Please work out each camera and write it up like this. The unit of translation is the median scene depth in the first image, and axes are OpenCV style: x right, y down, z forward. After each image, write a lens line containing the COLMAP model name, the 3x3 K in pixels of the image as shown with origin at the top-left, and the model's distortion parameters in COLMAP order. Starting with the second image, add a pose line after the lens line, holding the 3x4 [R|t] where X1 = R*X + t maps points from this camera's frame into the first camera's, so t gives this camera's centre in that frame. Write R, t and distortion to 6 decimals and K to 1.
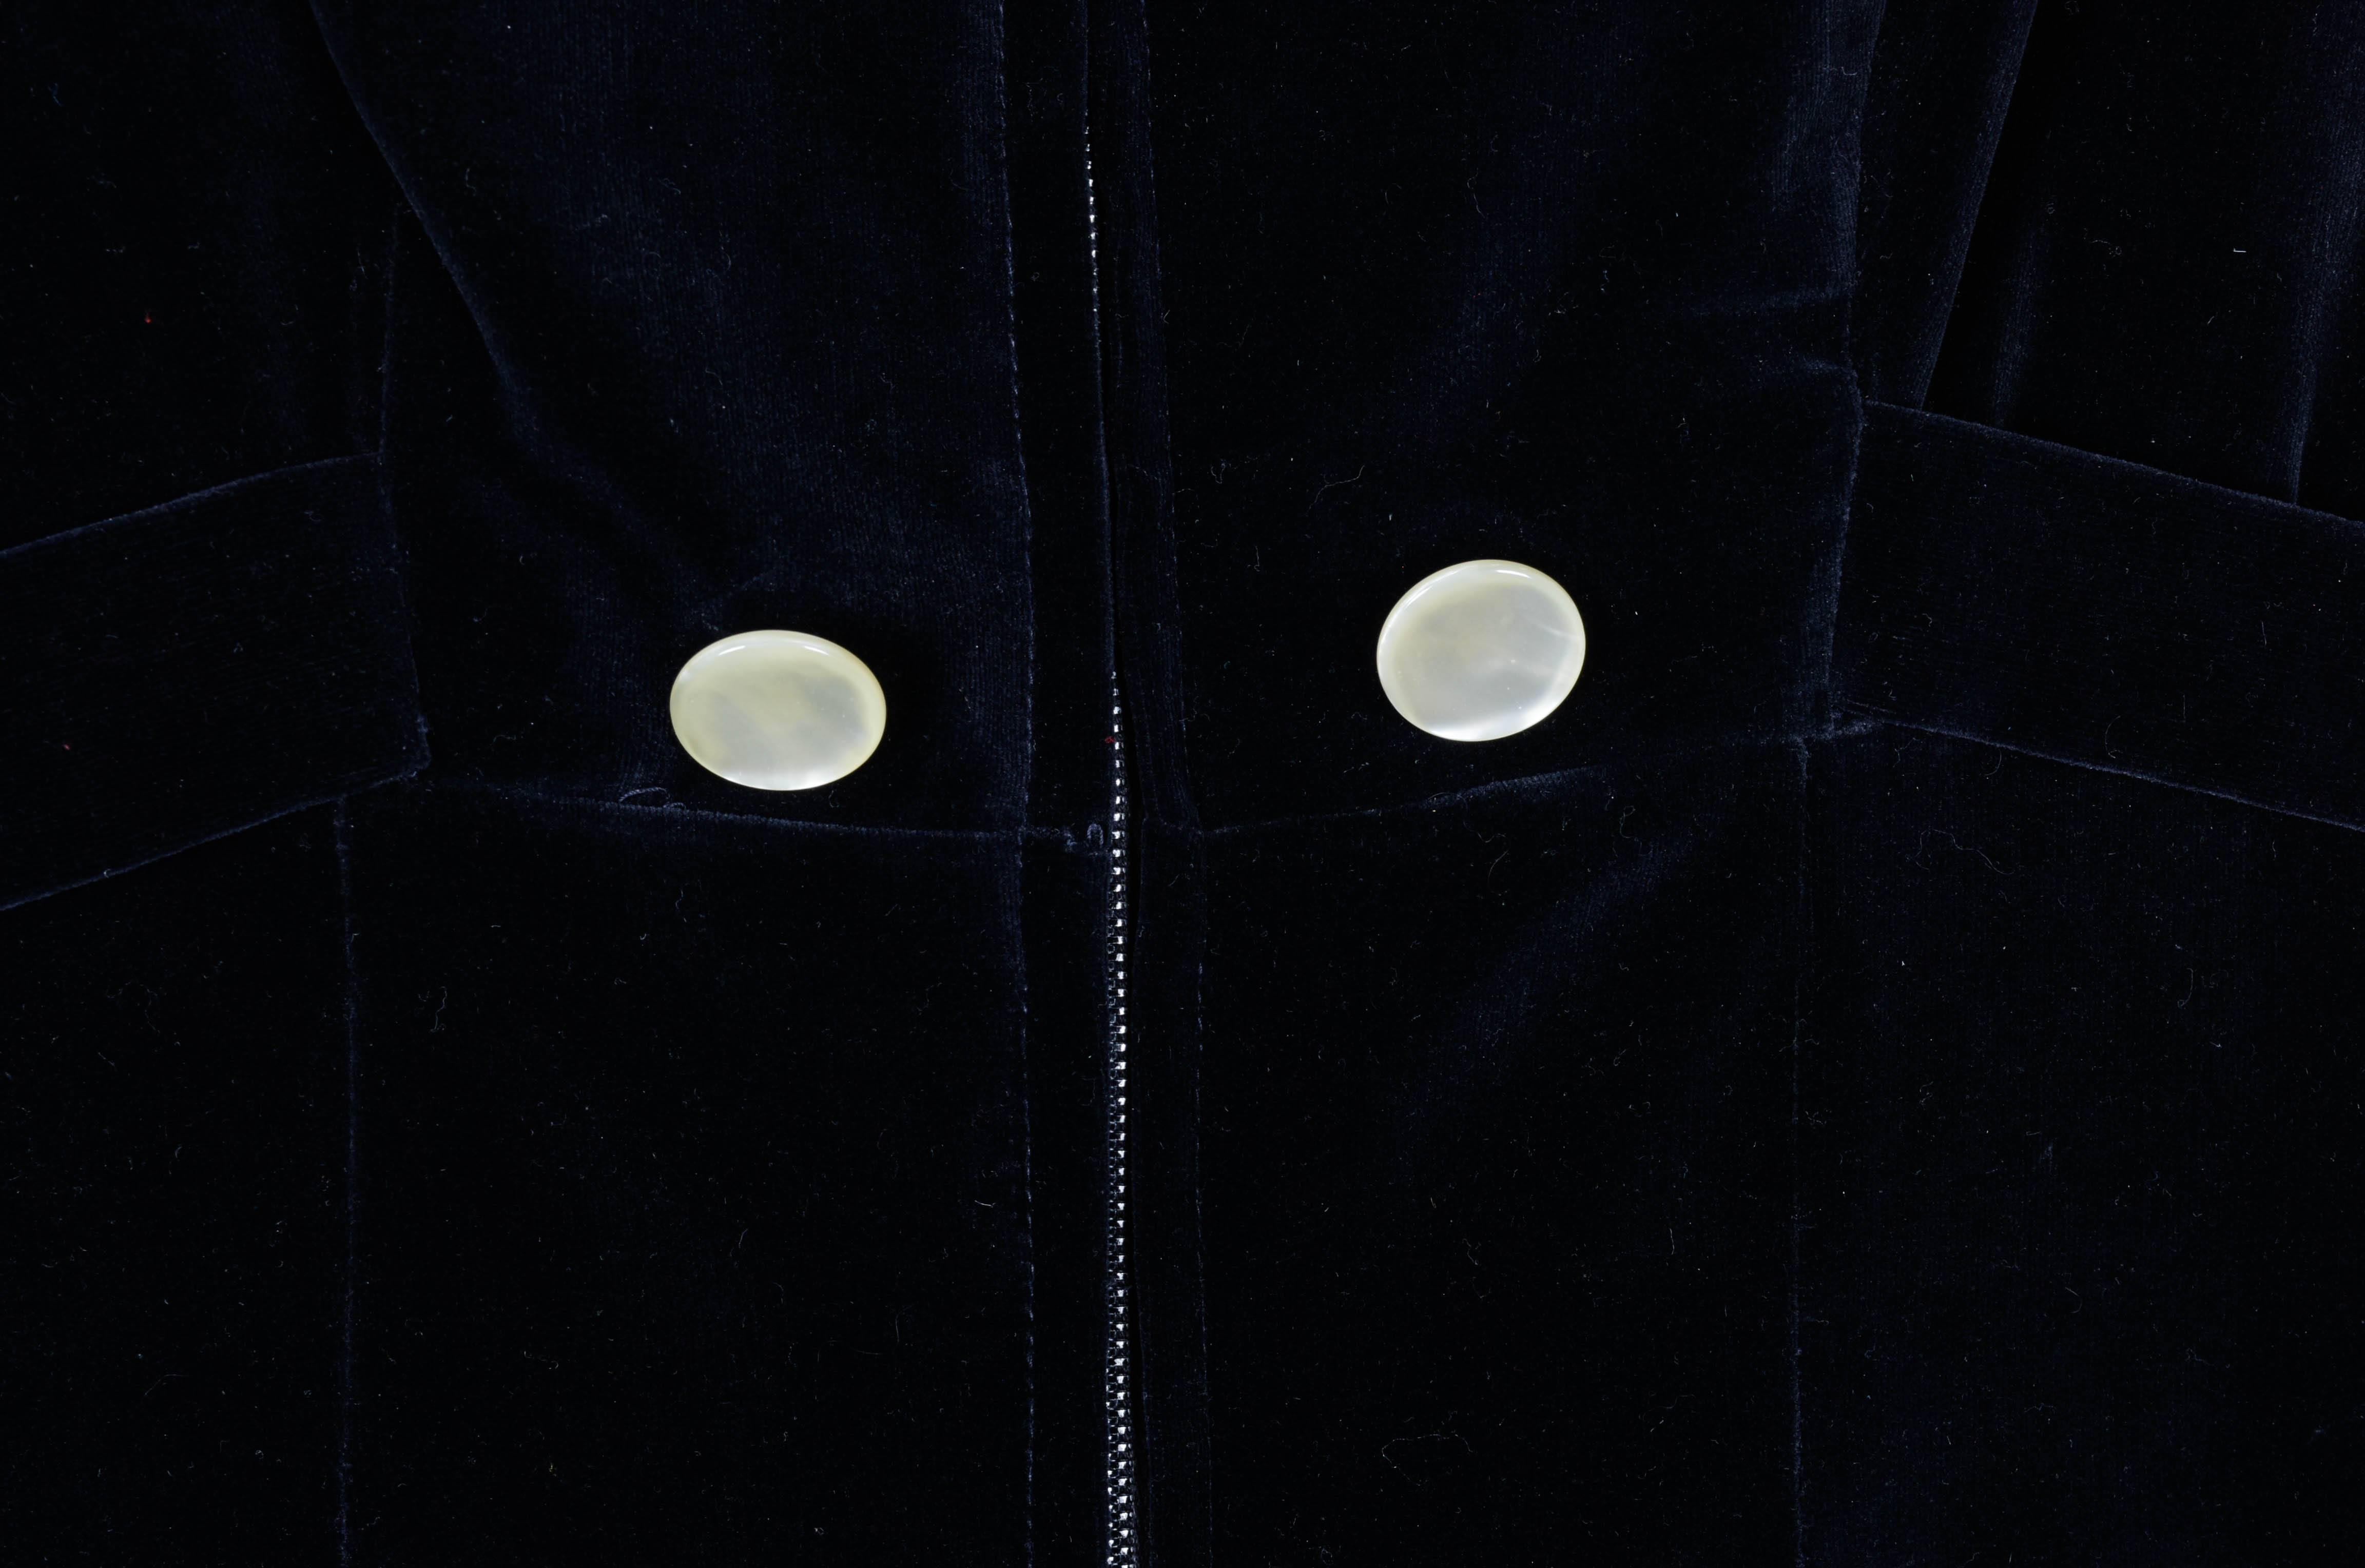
lens RADIAL K [[4124.2, 0, 1195.5], [0, 4124.2, 780.9], [0, 0, 1]] dist [-0.025524, 0.000000]
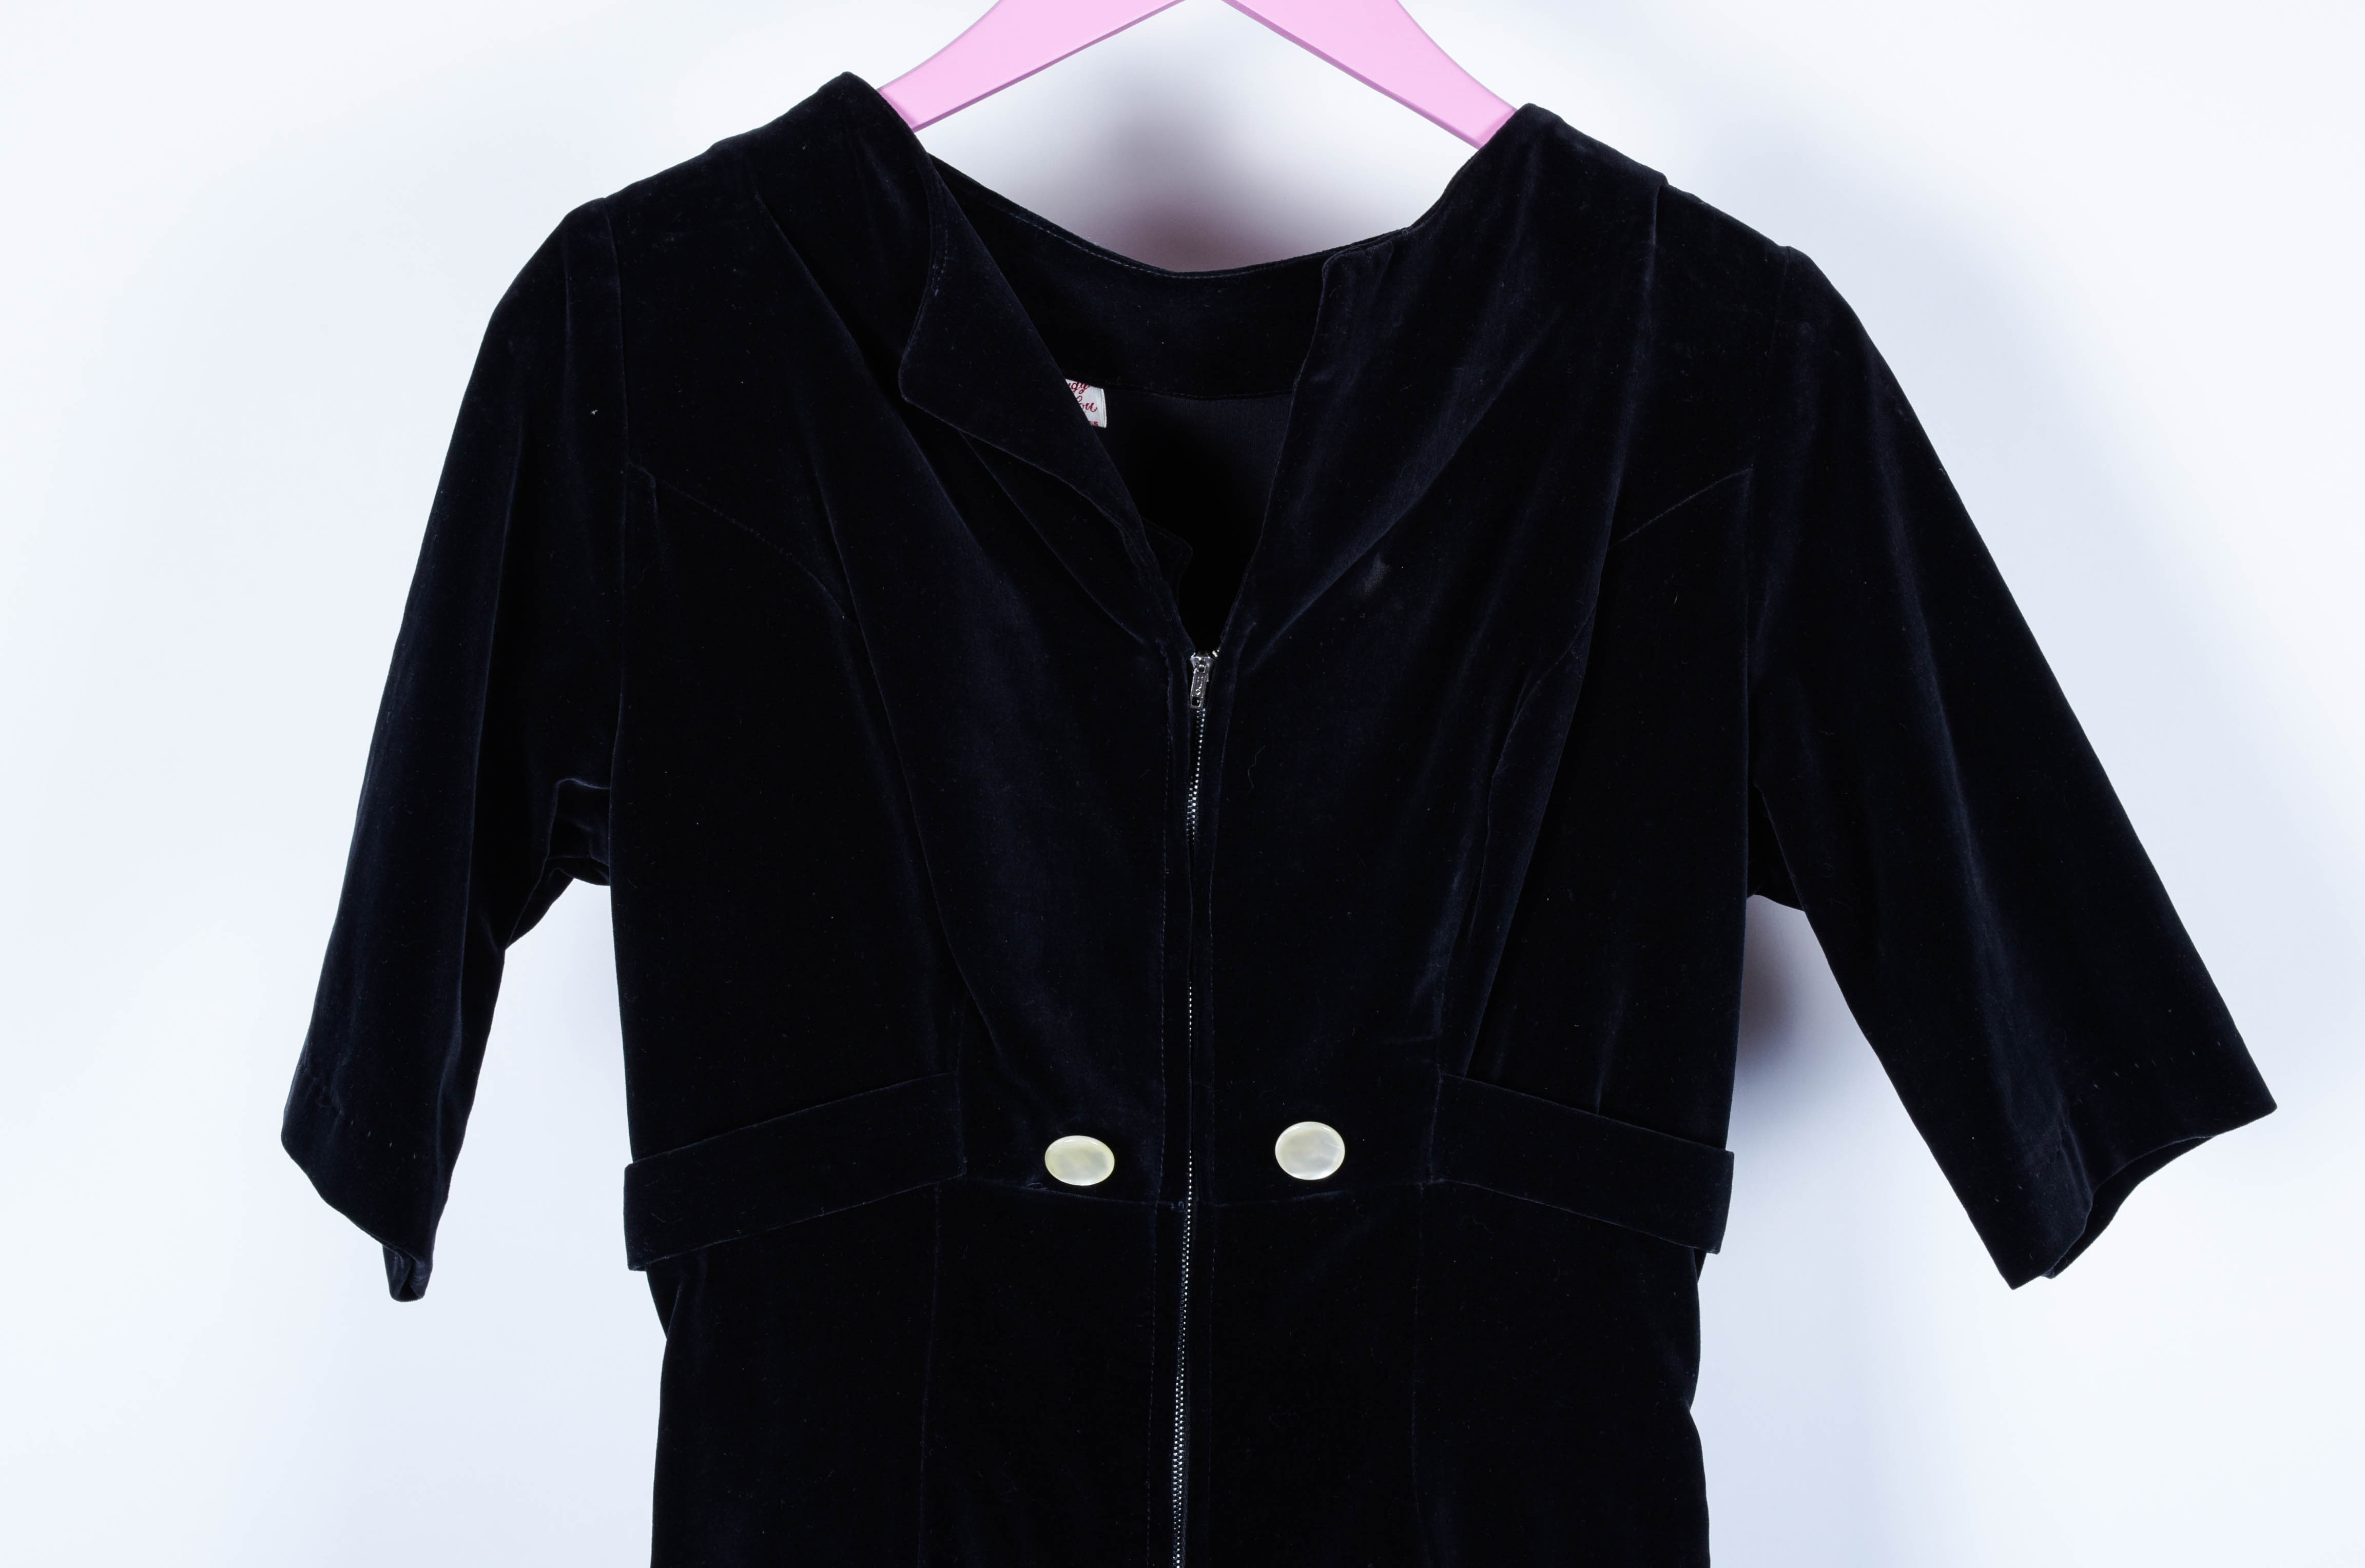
lens RADIAL K [[3055.8, 0, 1181.2], [0, 3055.8, 780.0], [0, 0, 1]] dist [-0.026049, 0.000000]
pose [[0.996432, 0.043056, -0.072591, 0.125381], [-0.048768, 0.995693, -0.078846, -0.121035], [0.068884, 0.082105, 0.994240, -1.260634]]
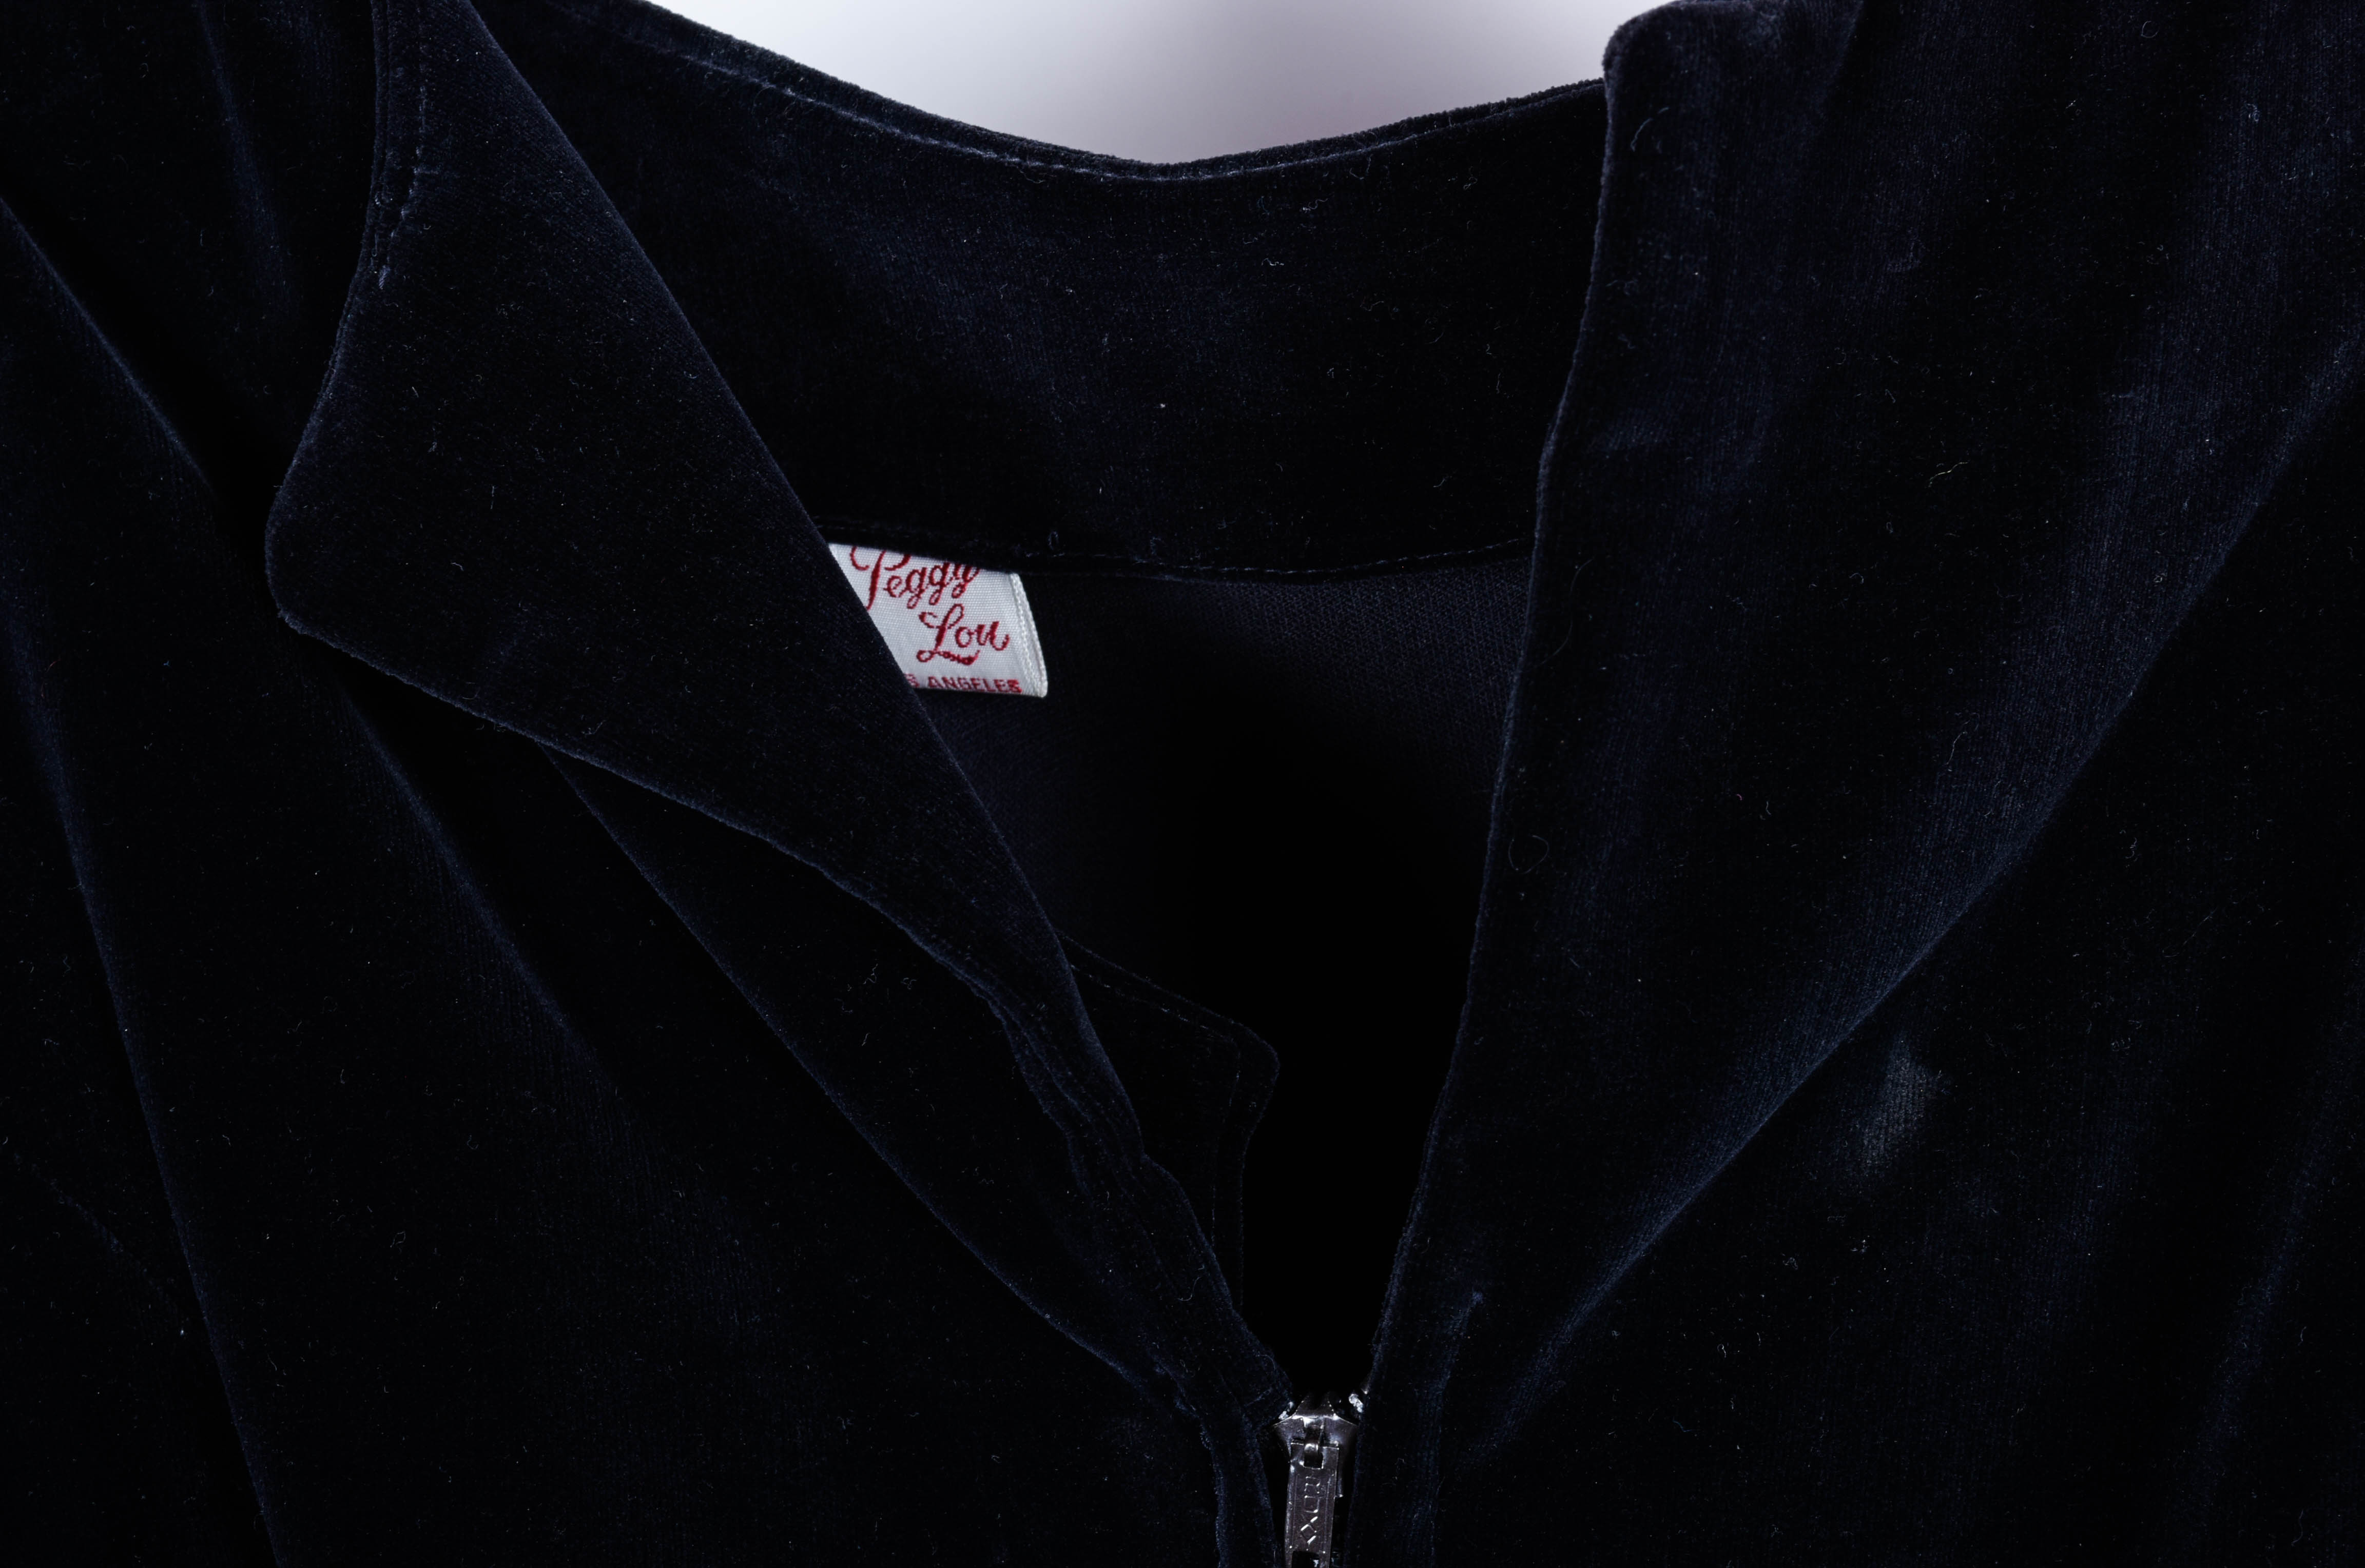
lens RADIAL K [[4124.2, 0, 1172.5], [0, 4124.2, 804.1], [0, 0, 1]] dist [-0.025524, 0.000000]
pose [[0.969690, -0.031065, -0.242356, 0.165656], [-0.020182, 0.978312, -0.206151, -0.330873], [0.243504, 0.204794, 0.948032, 0.061141]]
